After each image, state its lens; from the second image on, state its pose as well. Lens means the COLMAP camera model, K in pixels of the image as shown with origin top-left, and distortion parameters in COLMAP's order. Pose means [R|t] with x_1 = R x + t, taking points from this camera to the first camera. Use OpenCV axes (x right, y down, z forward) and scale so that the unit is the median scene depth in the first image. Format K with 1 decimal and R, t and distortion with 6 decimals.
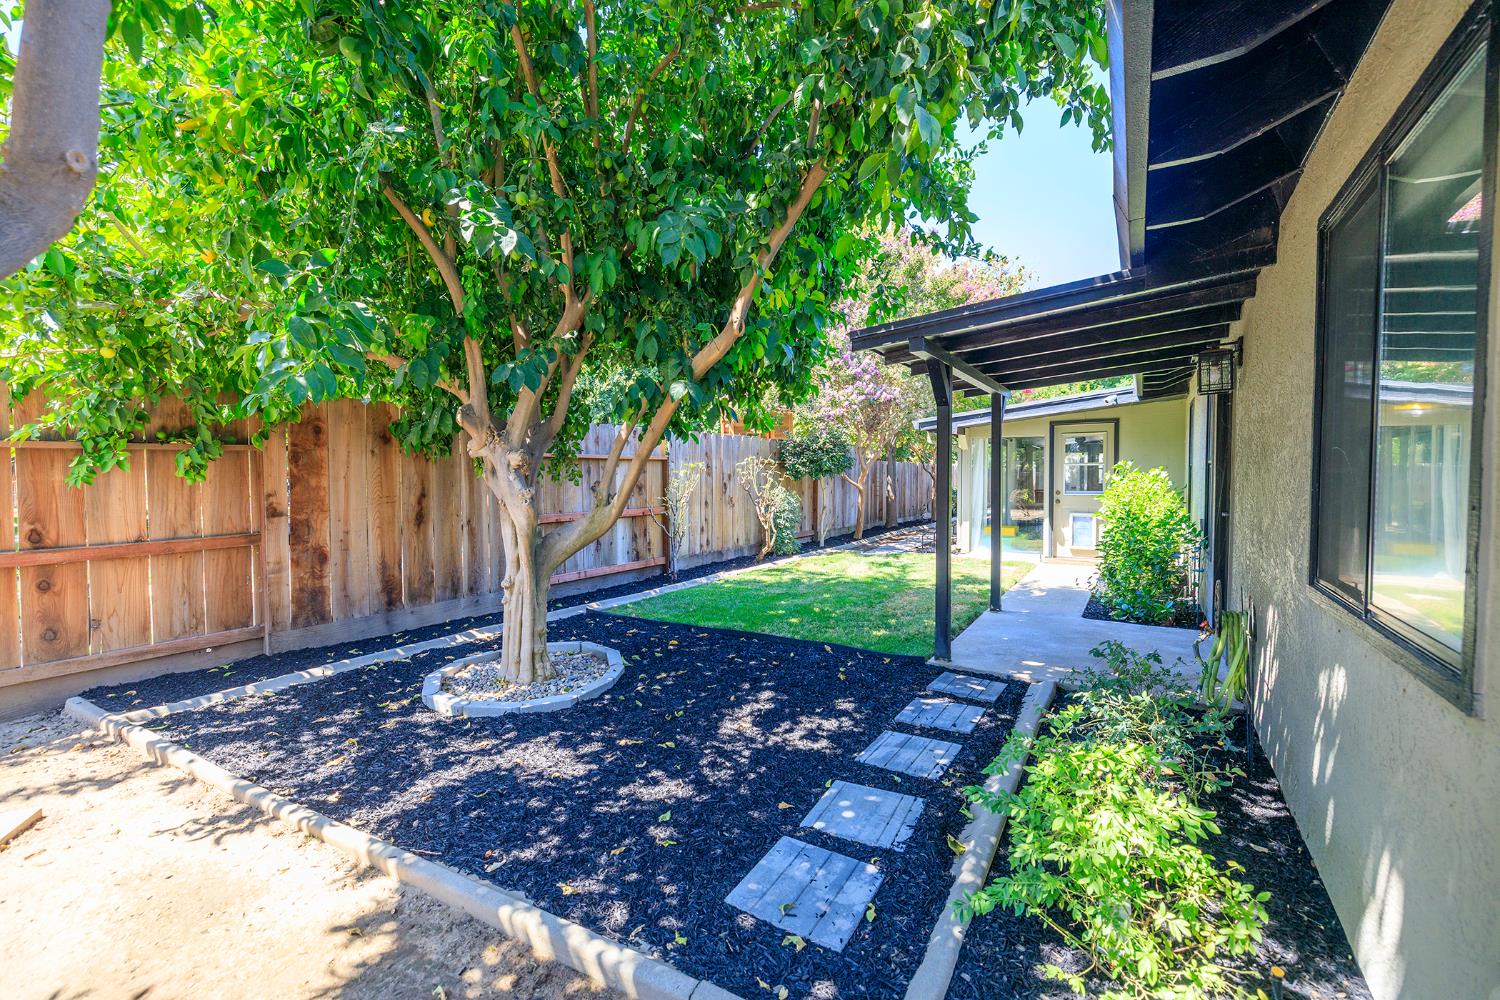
lens RADIAL K [[627.5, 0, 739.8], [0, 627.5, 497.5], [0, 0, 1]] dist [-0.000327, 0.000250]
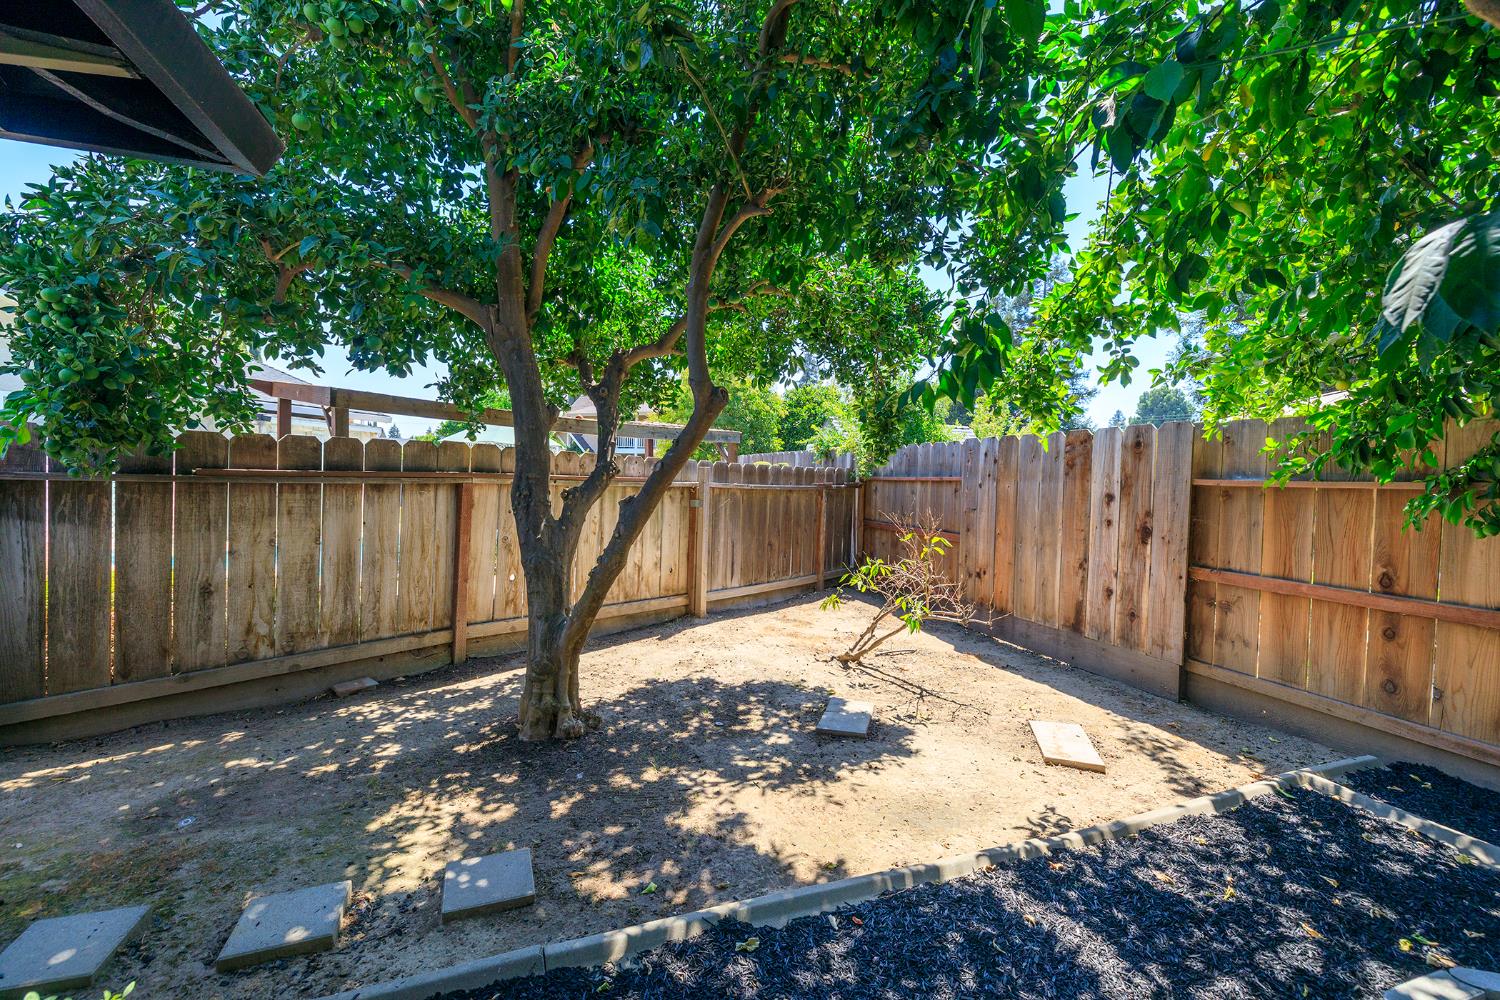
lens RADIAL K [[627.5, 0, 750.5], [0, 627.5, 491.9], [0, 0, 1]] dist [-0.000327, 0.000250]
pose [[-0.632087, 0.000137, -0.774897, 0.099604], [-0.058699, 0.997118, 0.048058, -0.025475], [0.772671, 0.075862, -0.630257, 0.333936]]
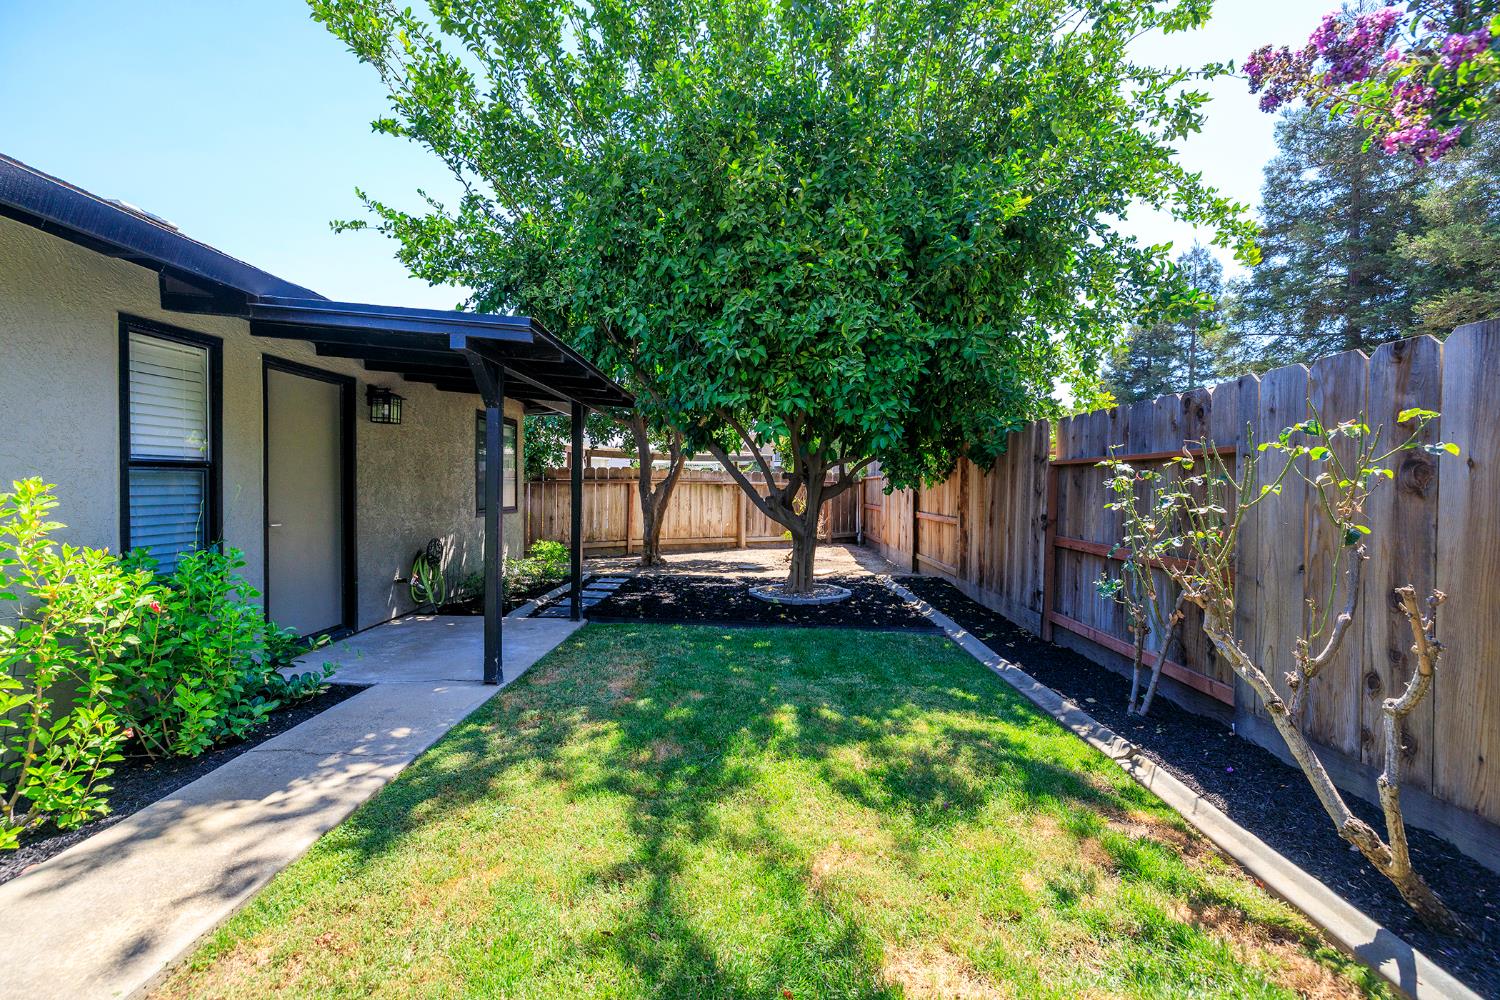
lens RADIAL K [[627.5, 0, 741.8], [0, 627.5, 496.4], [0, 0, 1]] dist [-0.000327, 0.000250]
pose [[-0.853998, 0.006573, -0.520235, 0.338472], [-0.024610, 0.998291, 0.053011, -0.041910], [0.519694, 0.058074, -0.852376, 1.086953]]
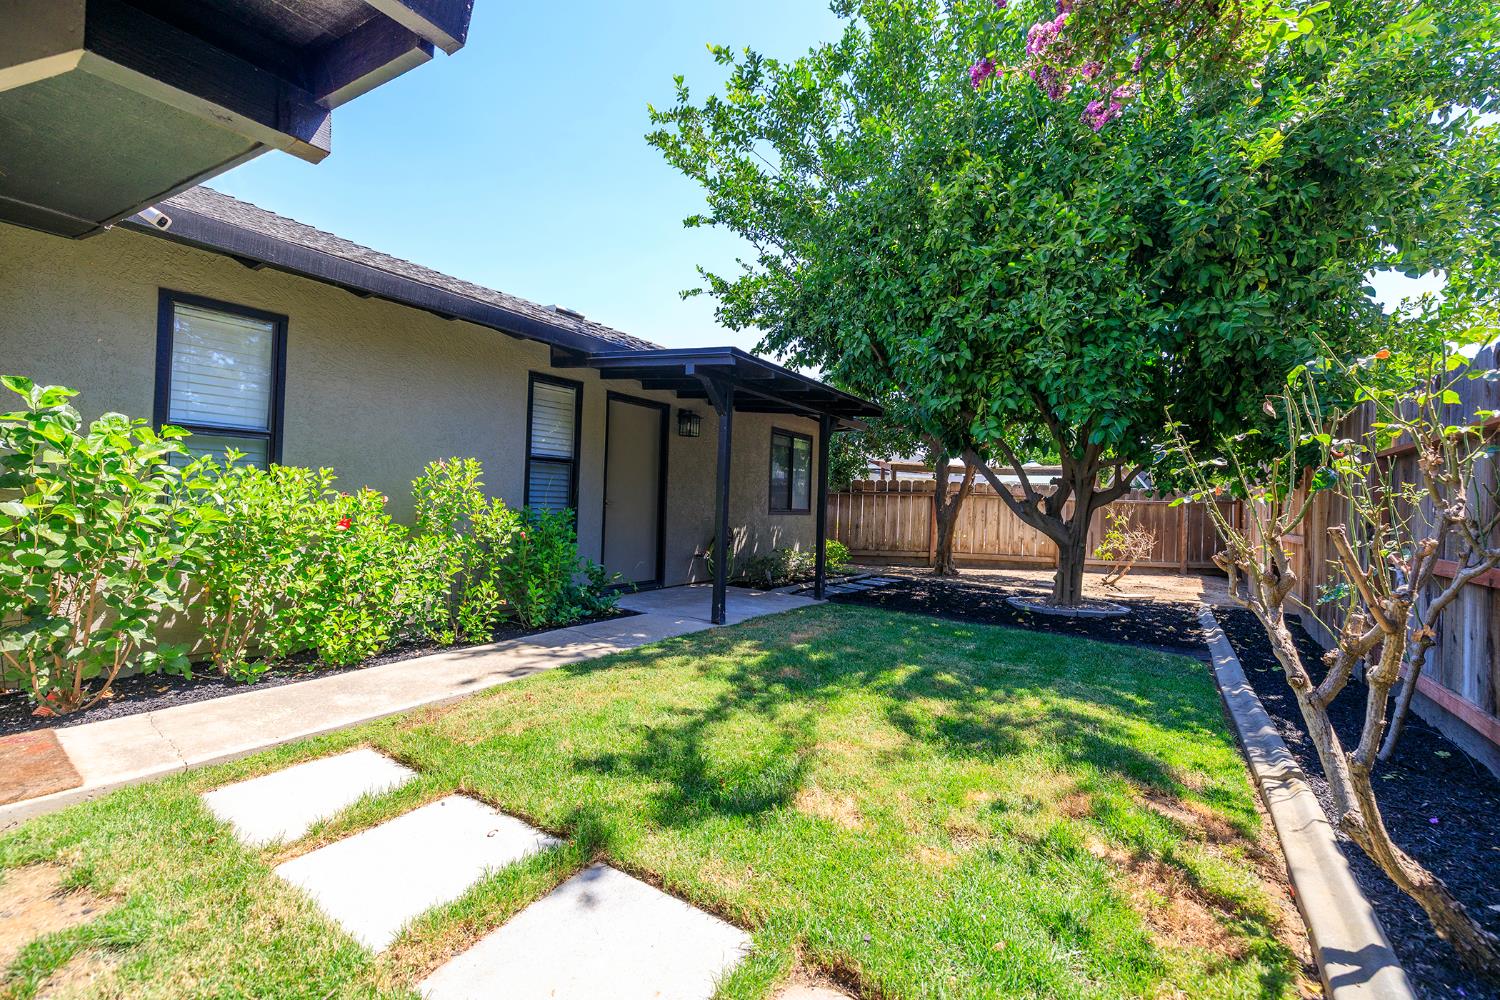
lens RADIAL K [[627.5, 0, 744.2], [0, 627.5, 500.3], [0, 0, 1]] dist [-0.000327, 0.000250]
pose [[-0.999285, -0.028794, 0.024486, 0.225739], [-0.027979, 0.999063, 0.033024, -0.018264], [-0.025414, 0.032315, -0.999155, 1.206434]]
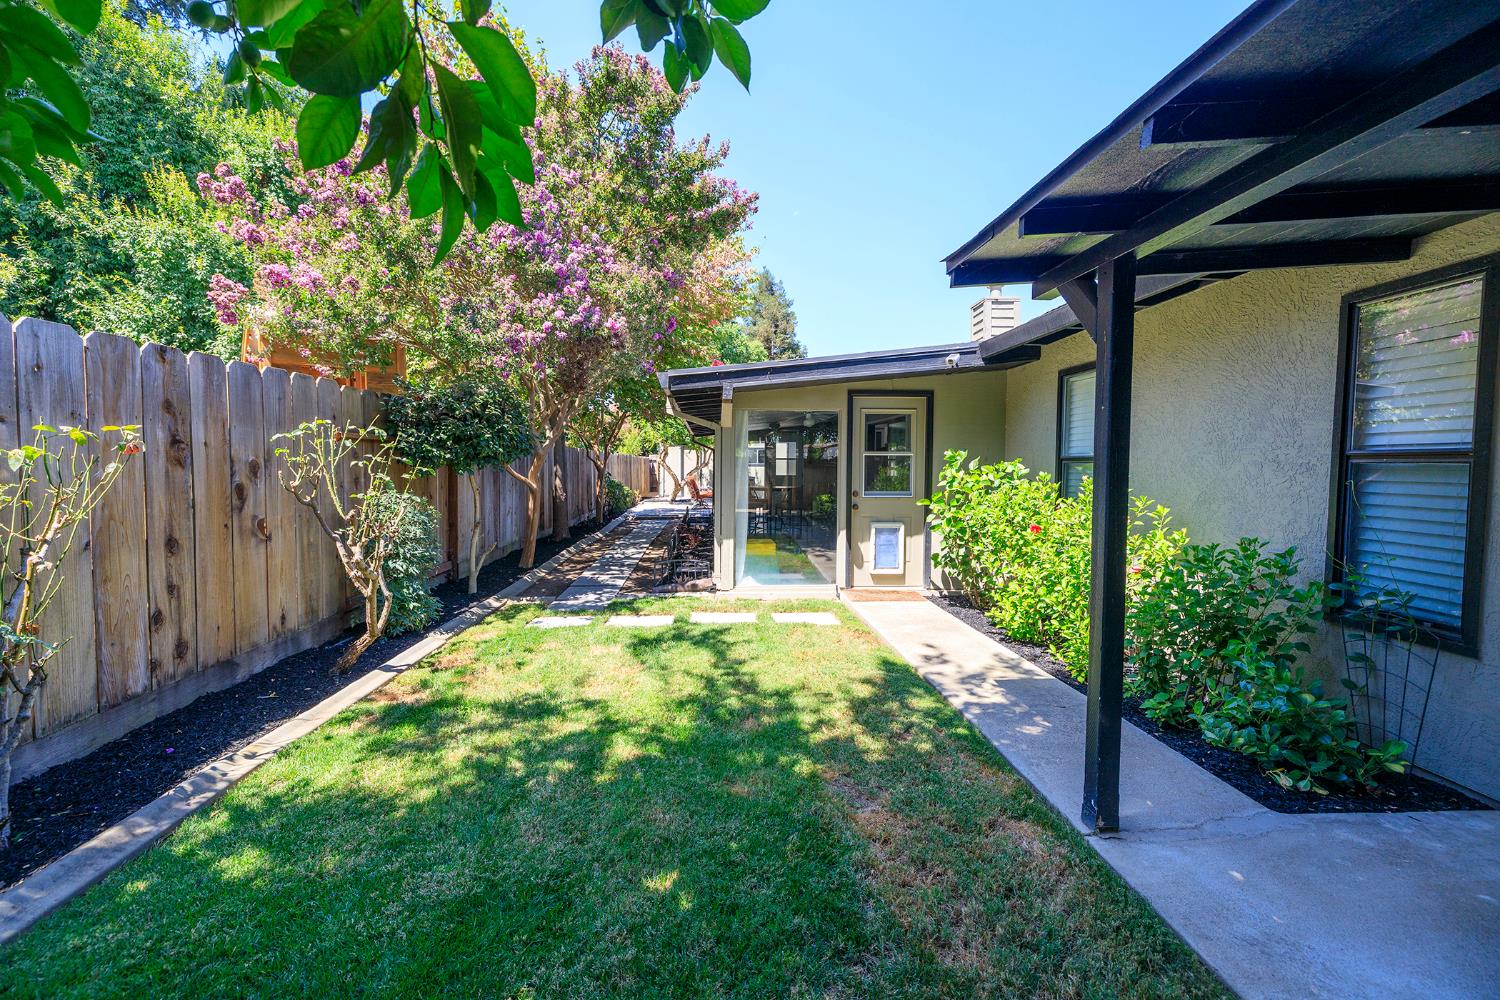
lens RADIAL K [[627.5, 0, 744.2], [0, 627.5, 490.5], [0, 0, 1]] dist [-0.000327, 0.000250]
pose [[0.811429, -0.015337, 0.584250, 0.003277], [0.009408, 0.999869, 0.013181, -0.022518], [-0.584376, -0.005199, 0.811466, 0.519651]]
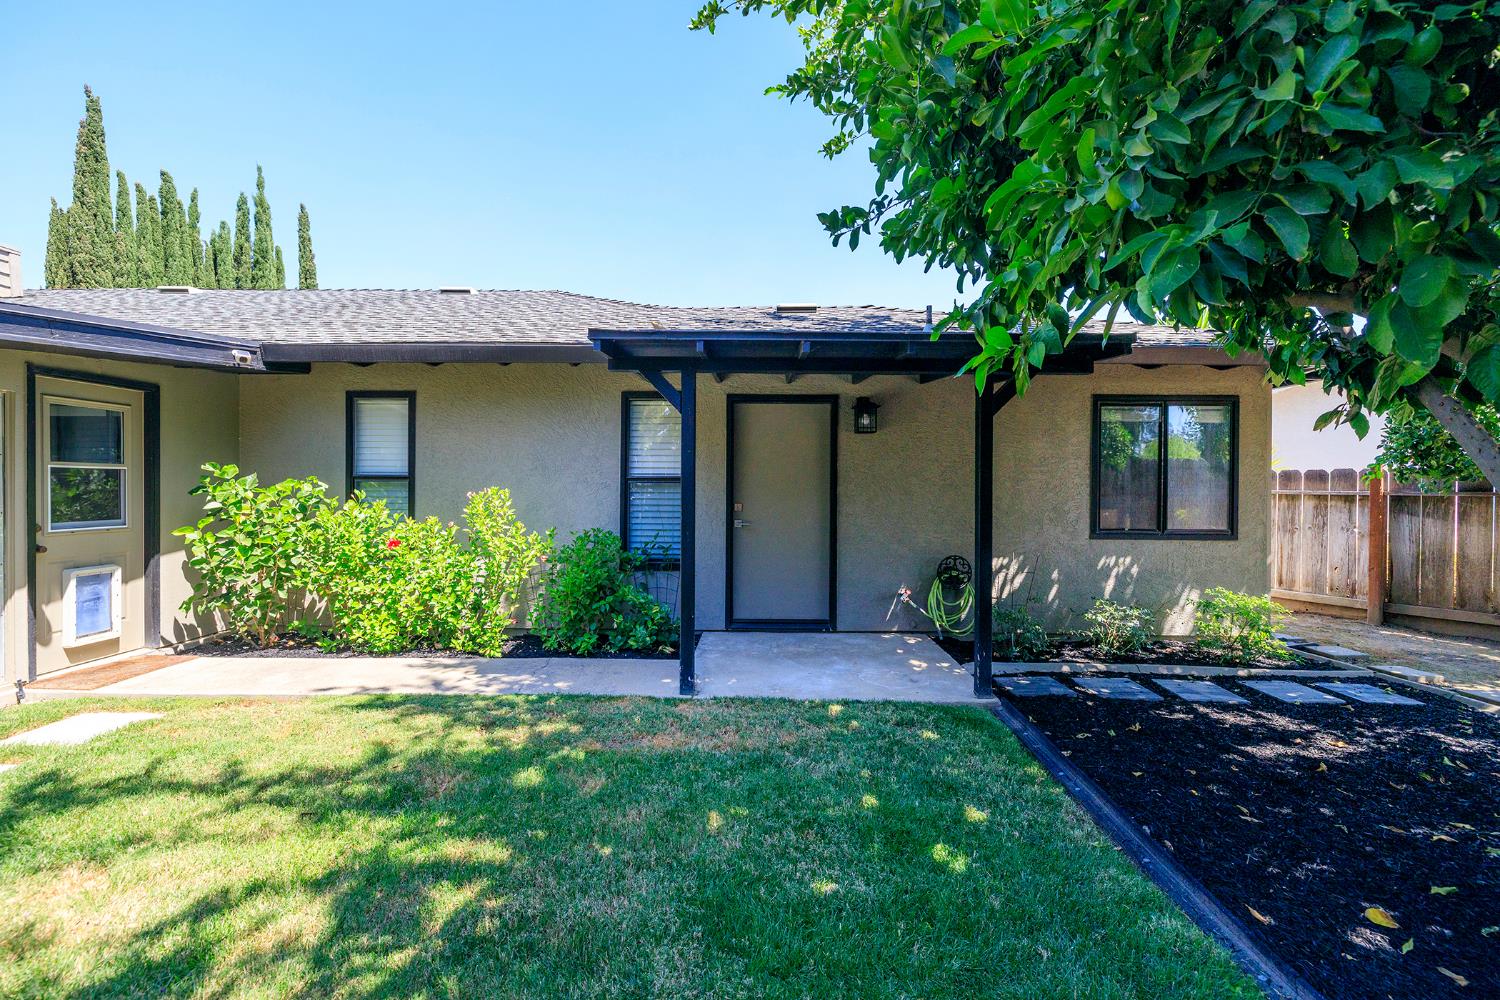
lens RADIAL K [[627.5, 0, 743.4], [0, 627.5, 494.6], [0, 0, 1]] dist [-0.000327, 0.000250]
pose [[-0.527309, -0.006903, 0.849645, -0.123929], [0.025692, 0.999380, 0.024065, -0.029909], [-0.849285, 0.034519, -0.526805, 0.826154]]
